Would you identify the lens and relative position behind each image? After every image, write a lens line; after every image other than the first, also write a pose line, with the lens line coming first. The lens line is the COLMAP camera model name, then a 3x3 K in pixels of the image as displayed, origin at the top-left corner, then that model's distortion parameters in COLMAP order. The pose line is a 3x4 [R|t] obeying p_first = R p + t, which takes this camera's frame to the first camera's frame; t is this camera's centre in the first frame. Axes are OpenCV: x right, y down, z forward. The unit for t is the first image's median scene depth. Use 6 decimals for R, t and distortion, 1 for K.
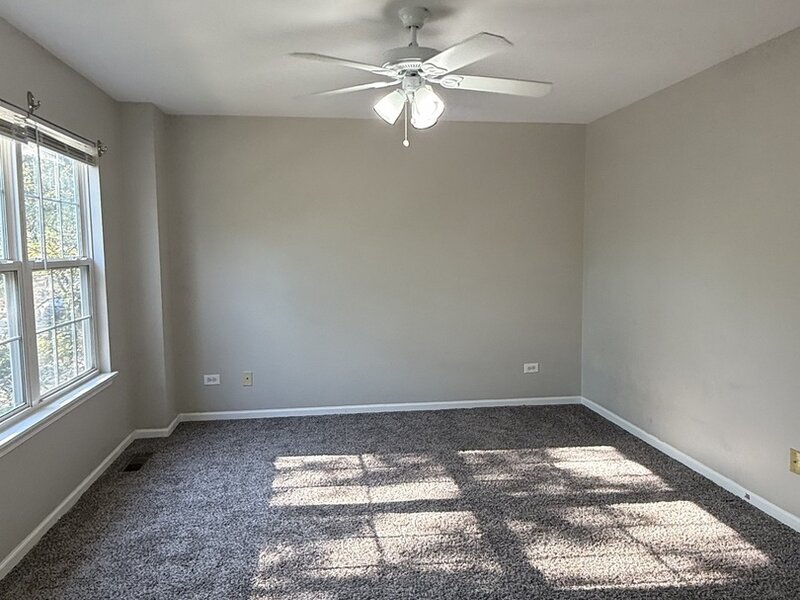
lens RADIAL K [[591.1, 0, 402.9], [0, 591.1, 295.7], [0, 0, 1]] dist [-0.009619, -0.002340]
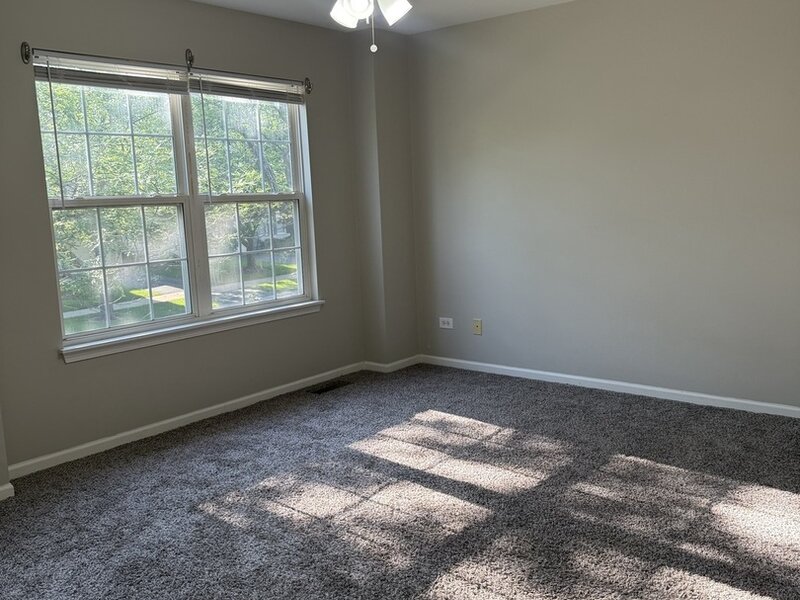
lens RADIAL K [[727.2, 0, 400.2], [0, 727.2, 297.7], [0, 0, 1]] dist [0.117021, -0.201539]
pose [[0.692665, 0.089088, -0.715736, 0.582341], [-0.031287, 0.995120, 0.093584, -0.002935], [0.720580, -0.042429, 0.692072, 0.206460]]
